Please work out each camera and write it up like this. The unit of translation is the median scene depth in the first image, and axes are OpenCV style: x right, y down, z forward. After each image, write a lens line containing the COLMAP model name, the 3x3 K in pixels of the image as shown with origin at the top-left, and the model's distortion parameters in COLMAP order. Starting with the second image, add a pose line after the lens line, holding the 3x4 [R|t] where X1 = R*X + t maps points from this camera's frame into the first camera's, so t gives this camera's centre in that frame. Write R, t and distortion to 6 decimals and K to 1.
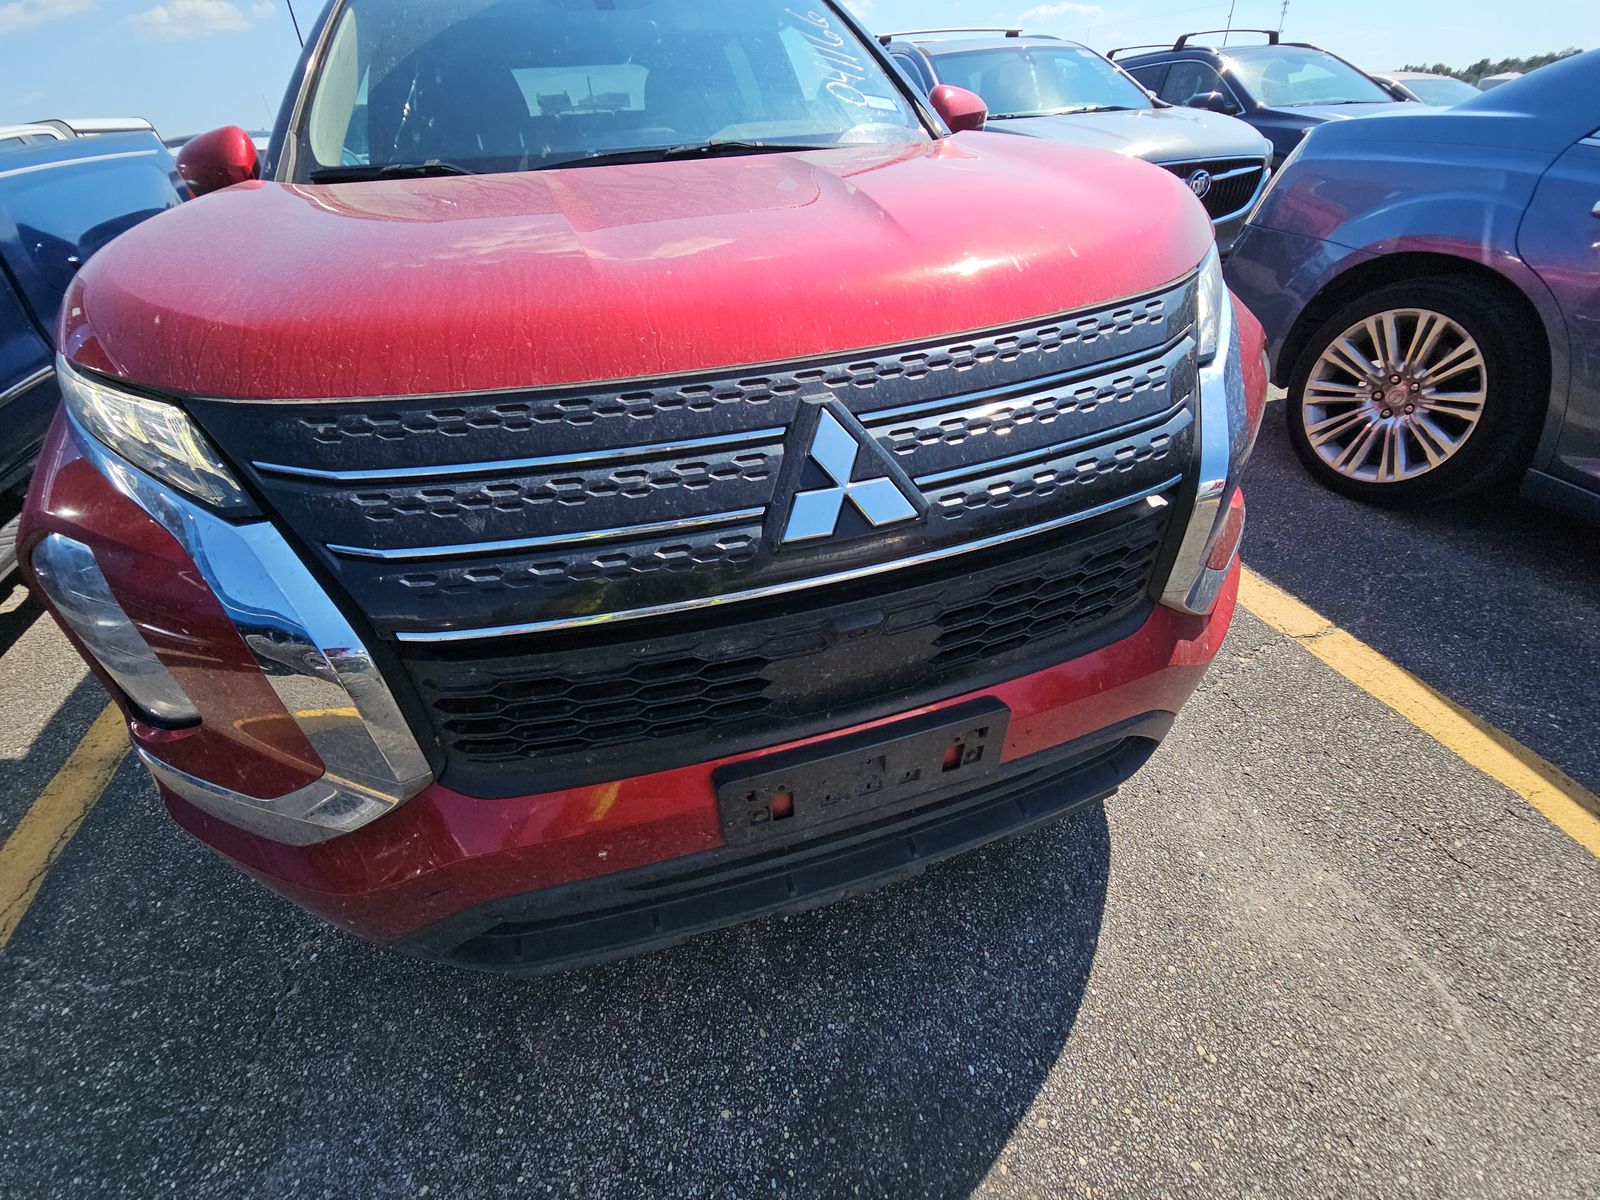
lens RADIAL K [[642.7, 0, 795.0], [0, 642.7, 601.2], [0, 0, 1]] dist [0.029228, -0.019085]
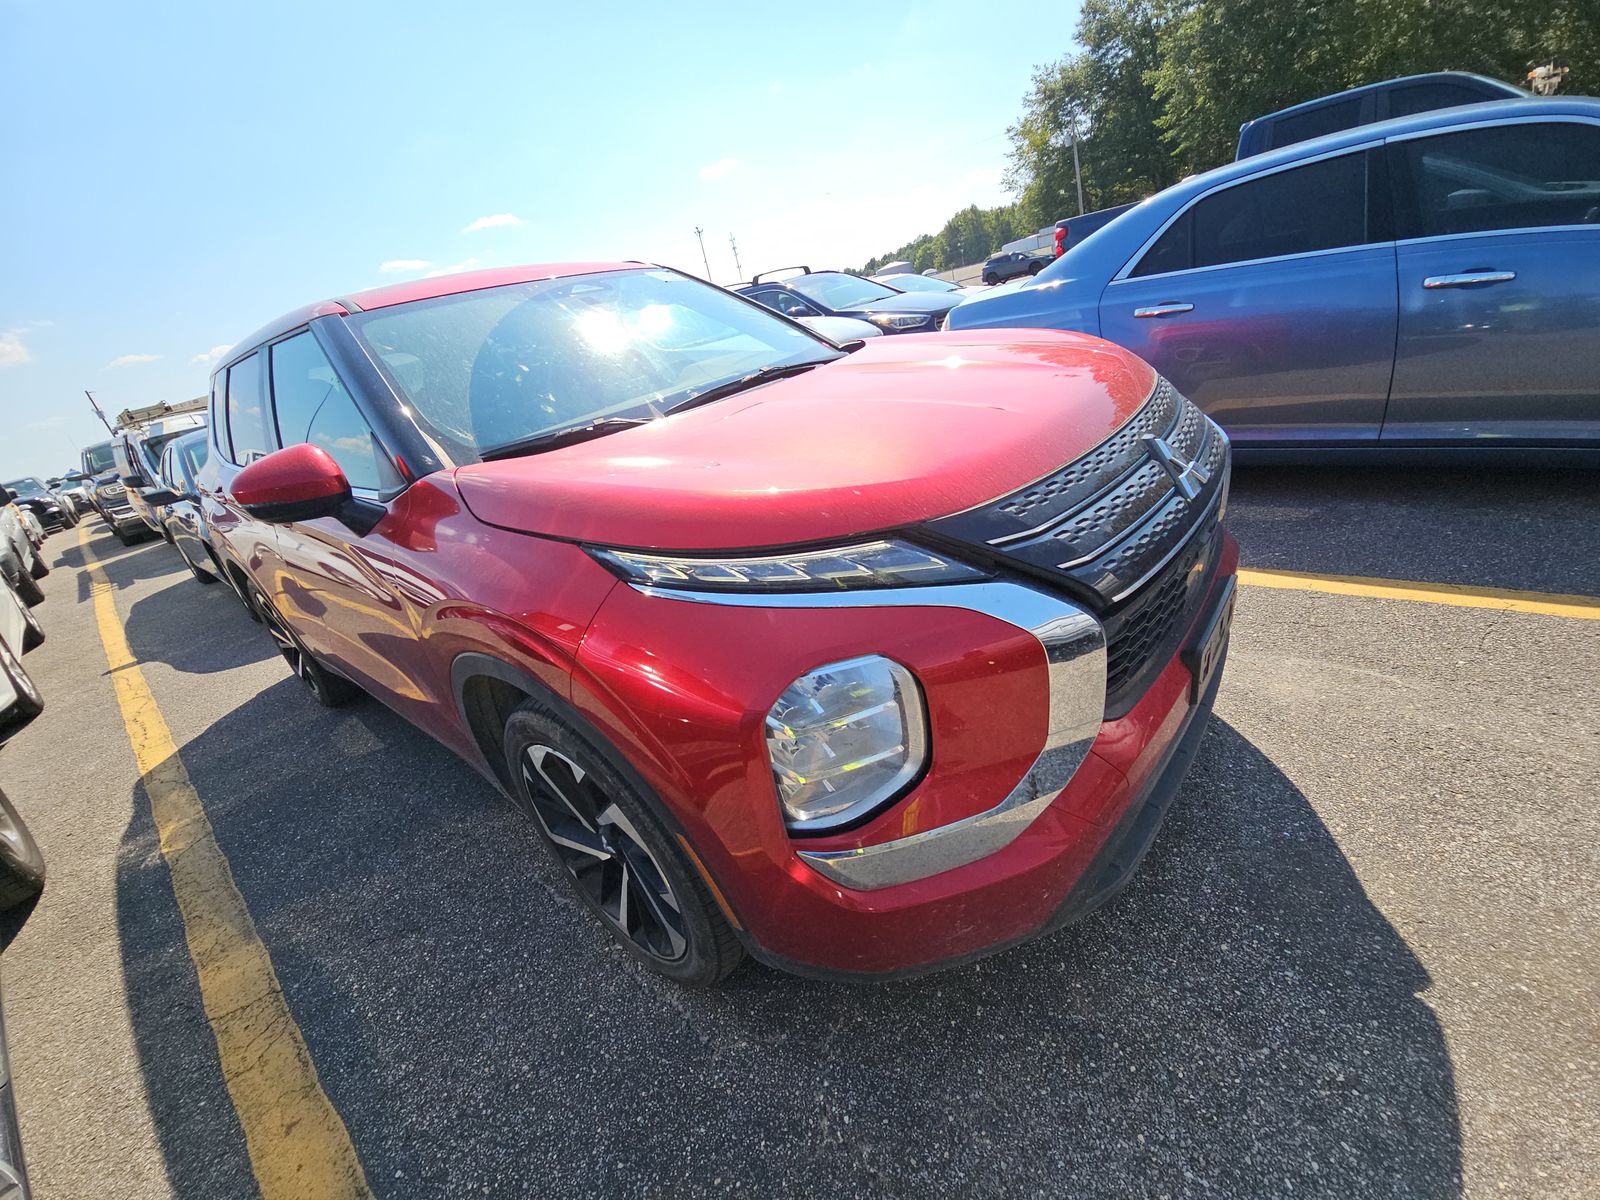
lens RADIAL K [[642.7, 0, 795.0], [0, 642.7, 601.2], [0, 0, 1]] dist [0.029228, -0.019085]
pose [[0.826682, -0.340693, 0.447801, -1.192845], [0.447605, 0.880435, -0.156473, -0.029602], [-0.340951, 0.329791, 0.880335, -0.119096]]
